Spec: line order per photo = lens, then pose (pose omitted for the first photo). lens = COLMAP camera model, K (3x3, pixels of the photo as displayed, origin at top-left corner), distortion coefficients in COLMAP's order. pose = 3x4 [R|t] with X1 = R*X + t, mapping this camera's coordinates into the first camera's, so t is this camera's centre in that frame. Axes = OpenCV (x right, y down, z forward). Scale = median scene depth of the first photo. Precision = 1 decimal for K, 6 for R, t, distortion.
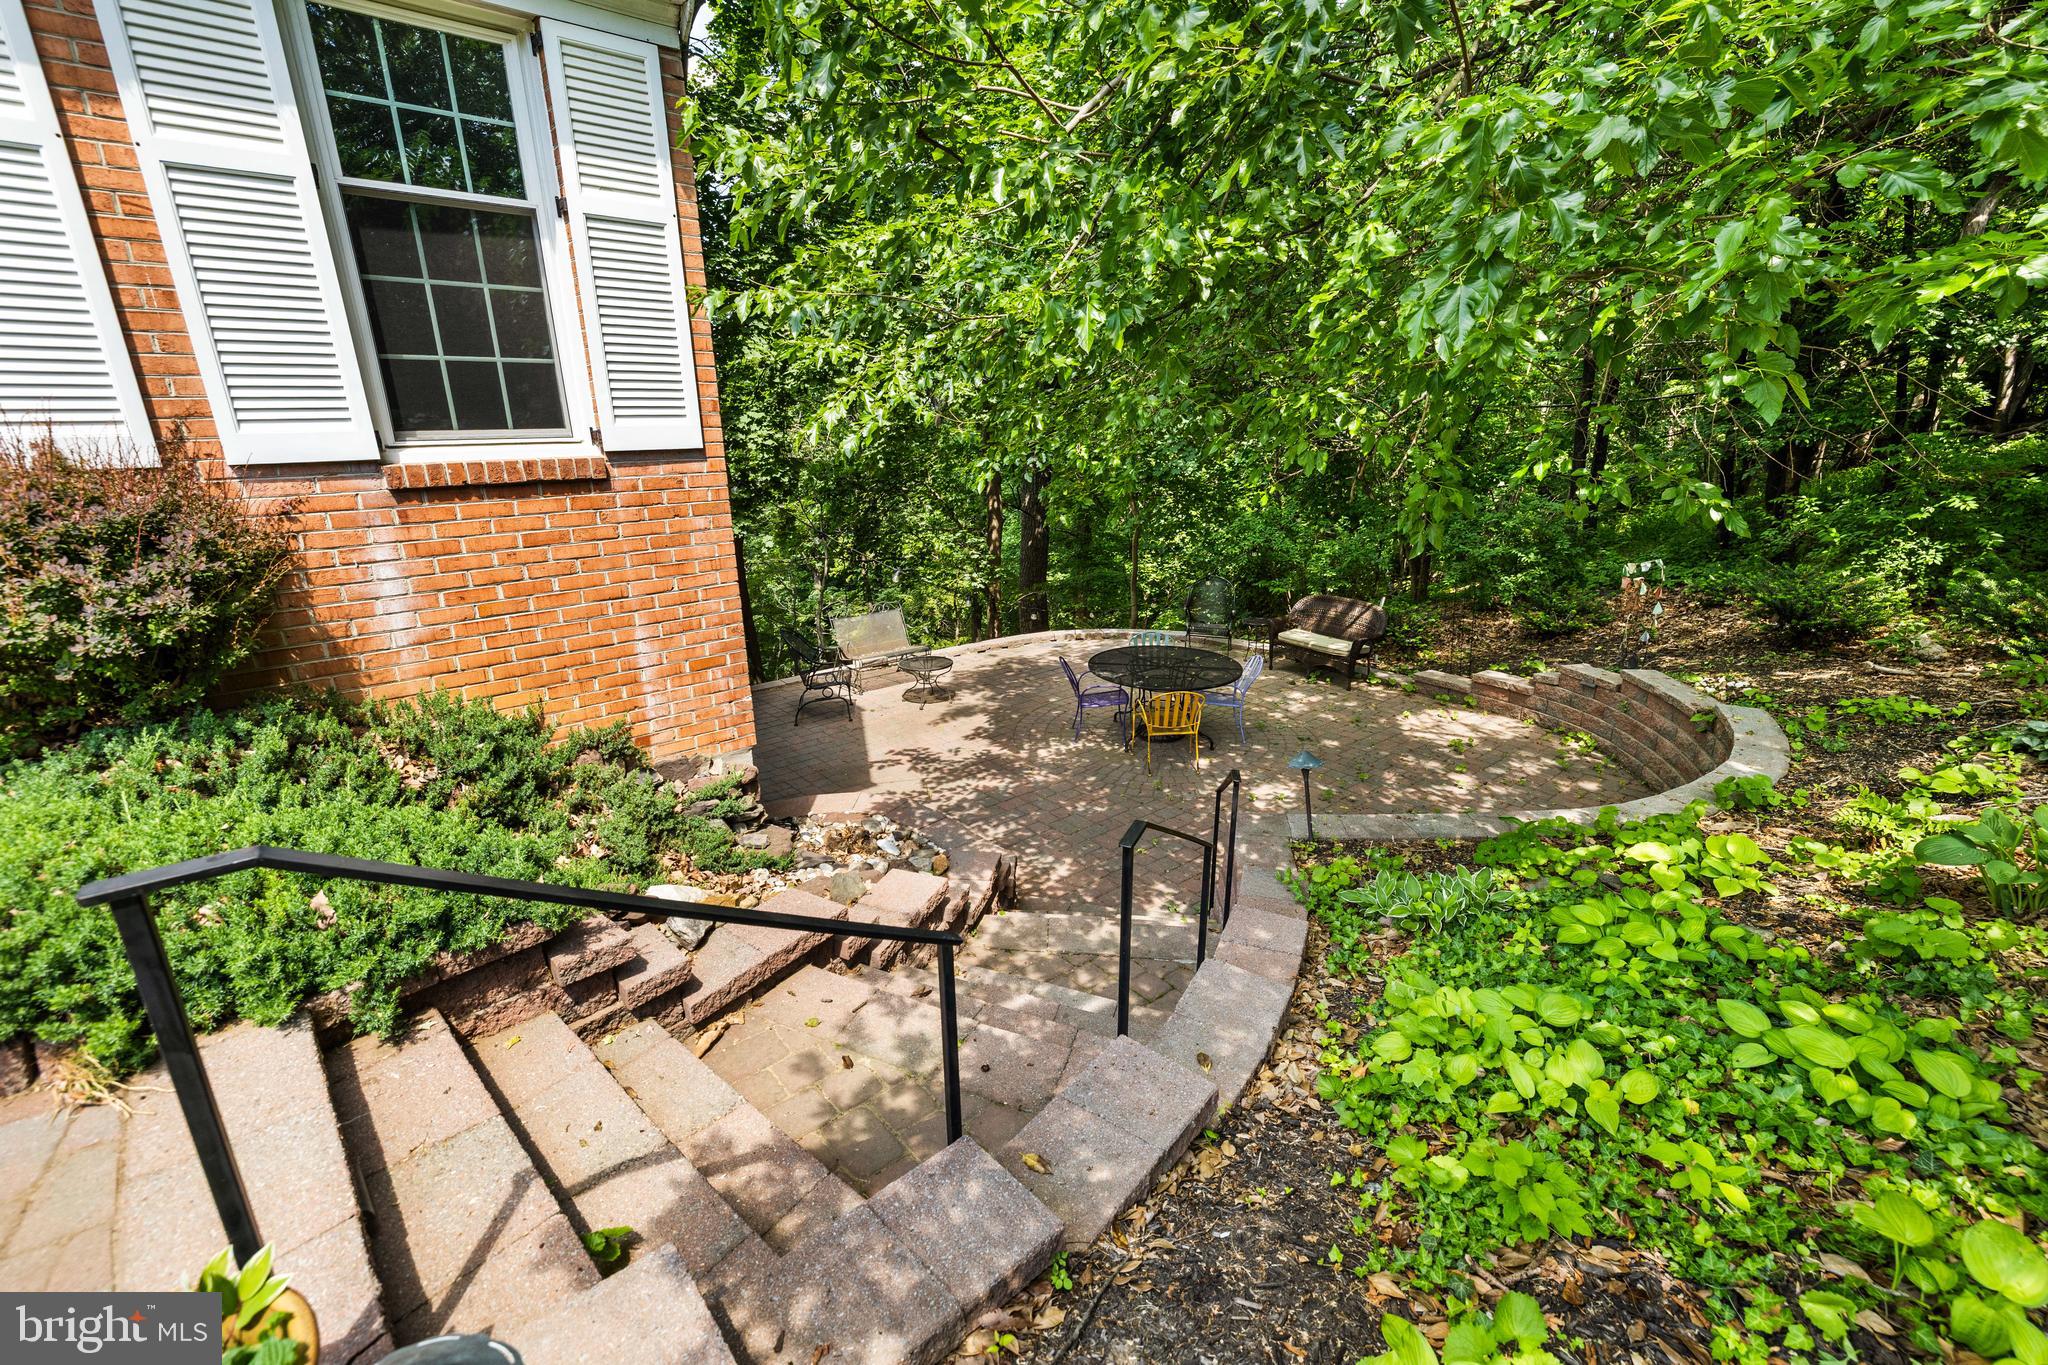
lens RADIAL K [[846.9, 0, 1024.0], [0, 846.9, 682.5], [0, 0, 1]] dist [0.010598, 0.000316]
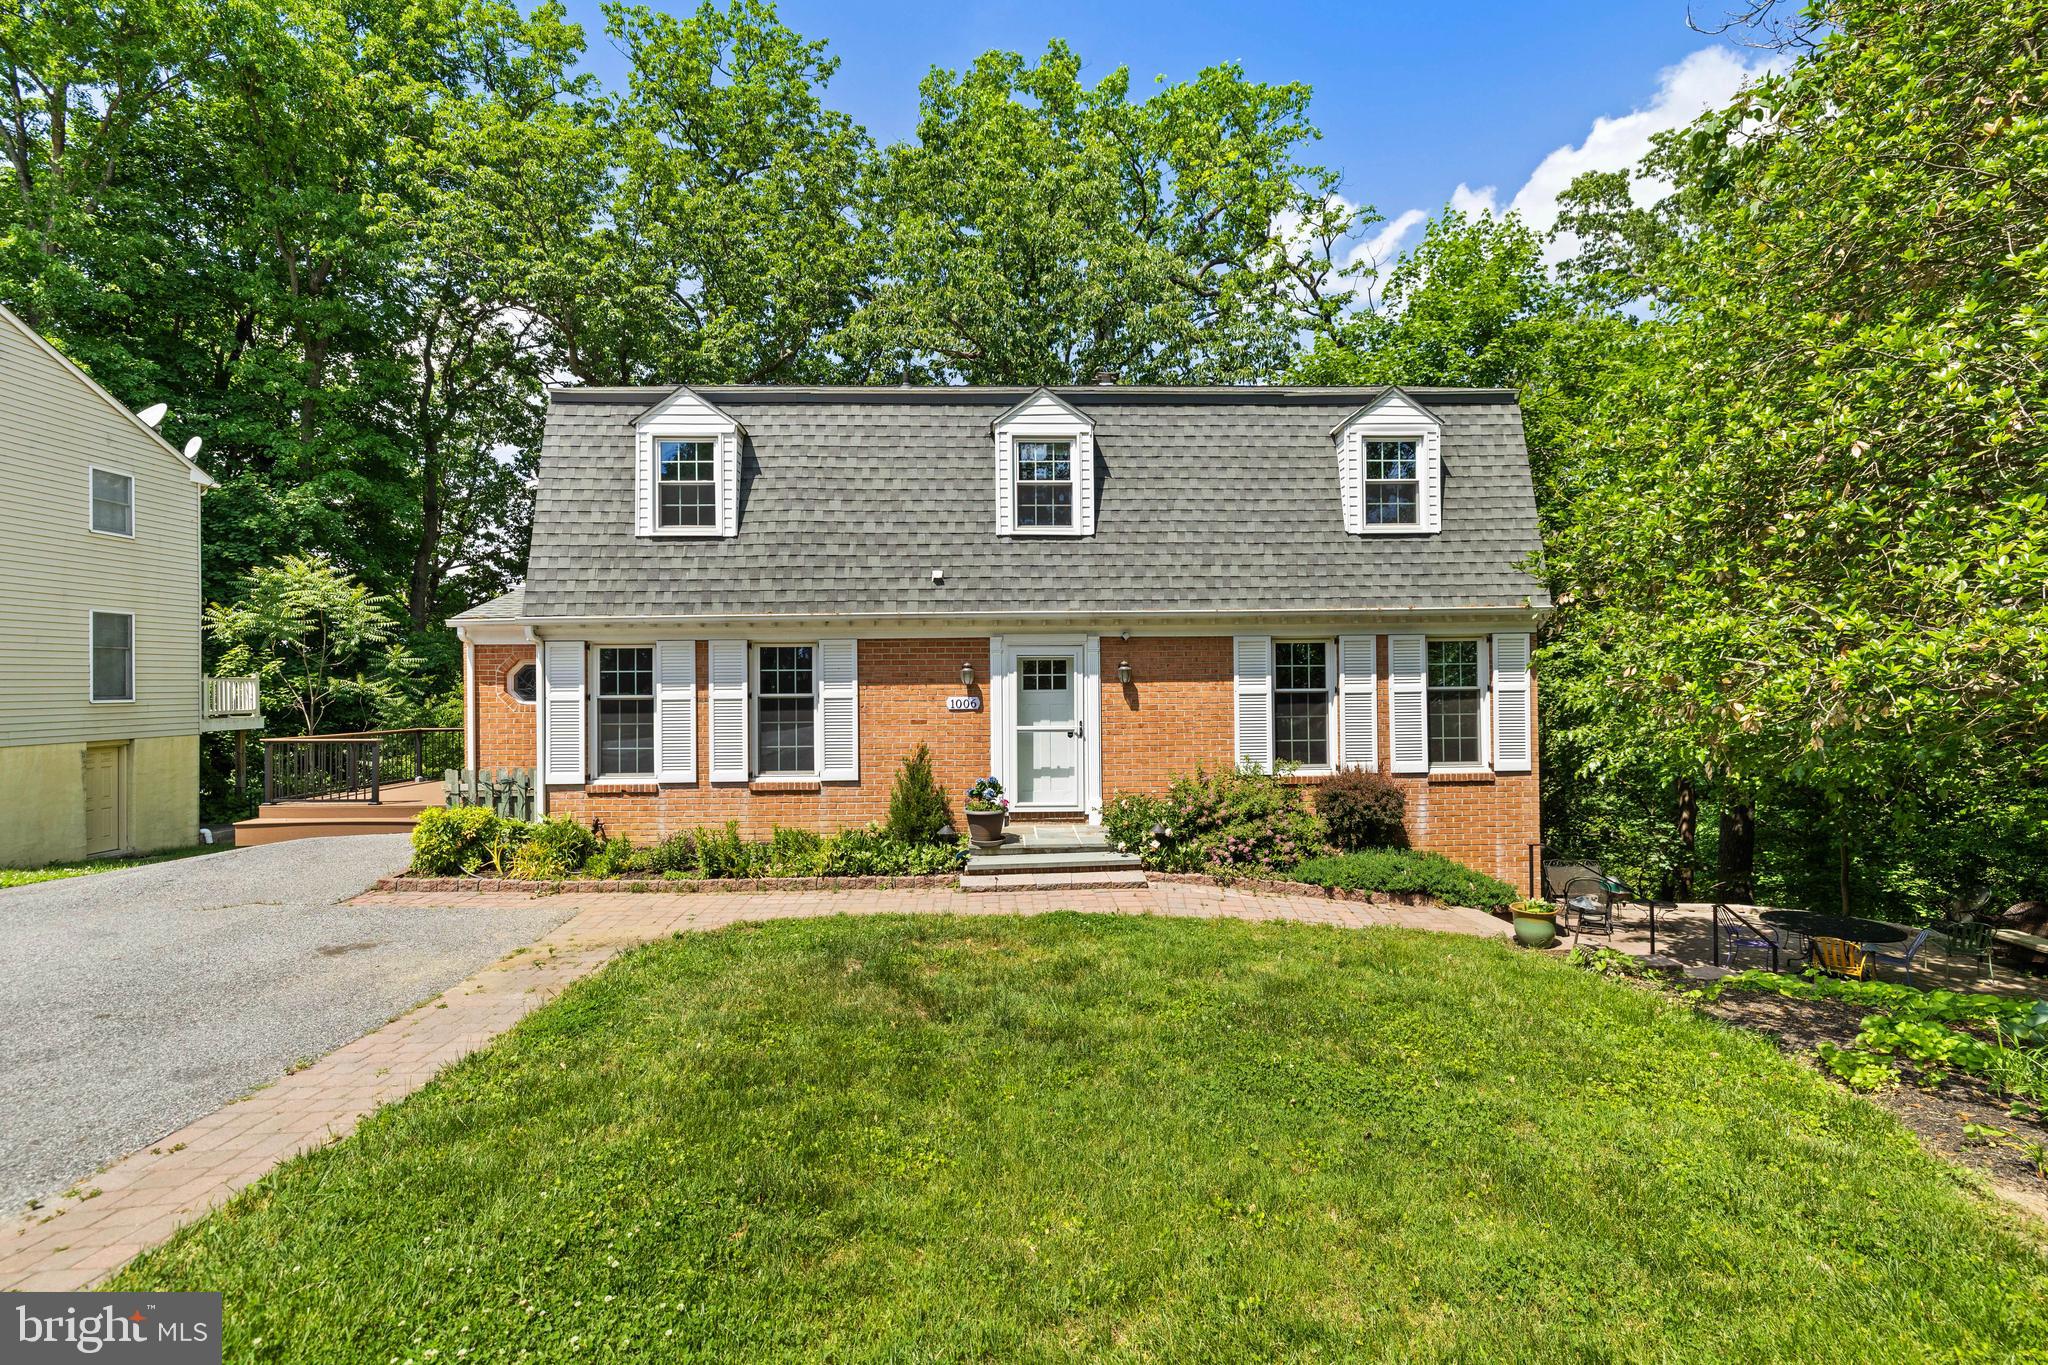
lens RADIAL K [[958.7, 0, 1024.0], [0, 958.7, 682.5], [0, 0, 1]] dist [-0.000775, 0.000234]
pose [[0.794535, 0.008774, -0.607155, 0.168686], [-0.185645, 0.955529, -0.229130, 0.444200], [0.578144, 0.294767, 0.760830, -2.316210]]
